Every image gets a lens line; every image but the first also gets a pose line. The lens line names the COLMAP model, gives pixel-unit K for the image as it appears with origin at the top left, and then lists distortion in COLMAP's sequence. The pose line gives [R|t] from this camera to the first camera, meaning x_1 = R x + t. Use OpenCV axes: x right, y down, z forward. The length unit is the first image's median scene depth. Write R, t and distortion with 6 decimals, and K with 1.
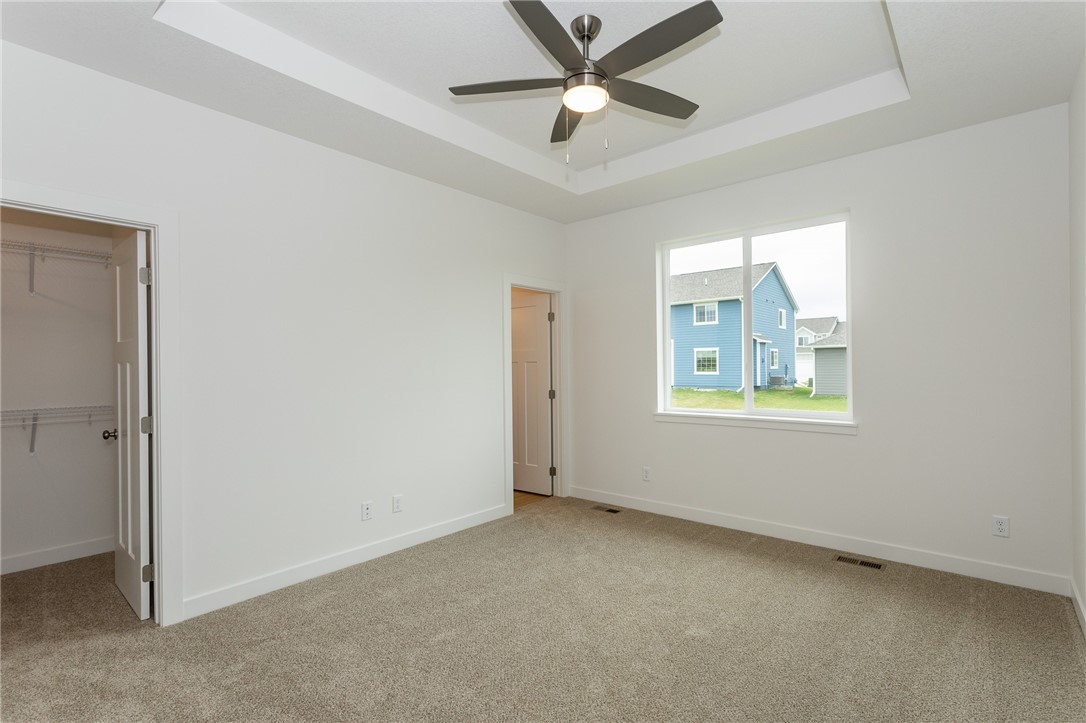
lens RADIAL K [[512.2, 0, 543.0], [0, 512.2, 361.5], [0, 0, 1]] dist [-0.000641, 0.000362]
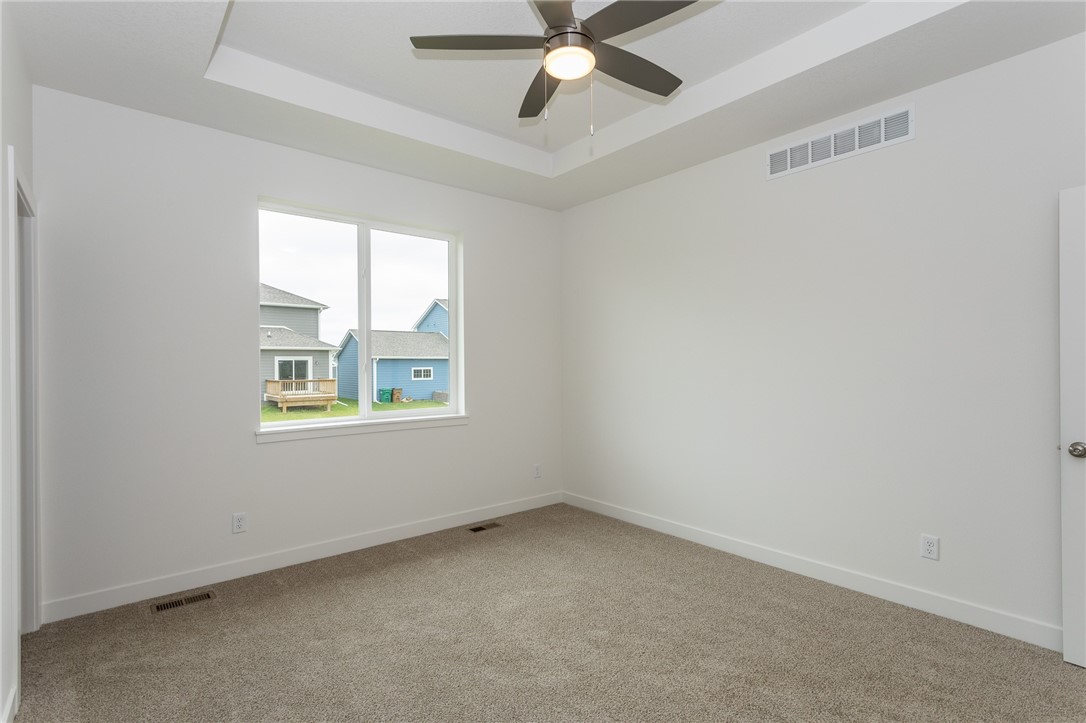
lens RADIAL K [[512.3, 0, 542.6], [0, 512.3, 367.8], [0, 0, 1]] dist [0.004025, 0.000762]
pose [[0.162649, 0.002239, 0.986681, -0.522032], [-0.008037, 0.999967, -0.000945, 0.009539], [-0.986651, -0.007776, 0.162662, 0.607752]]
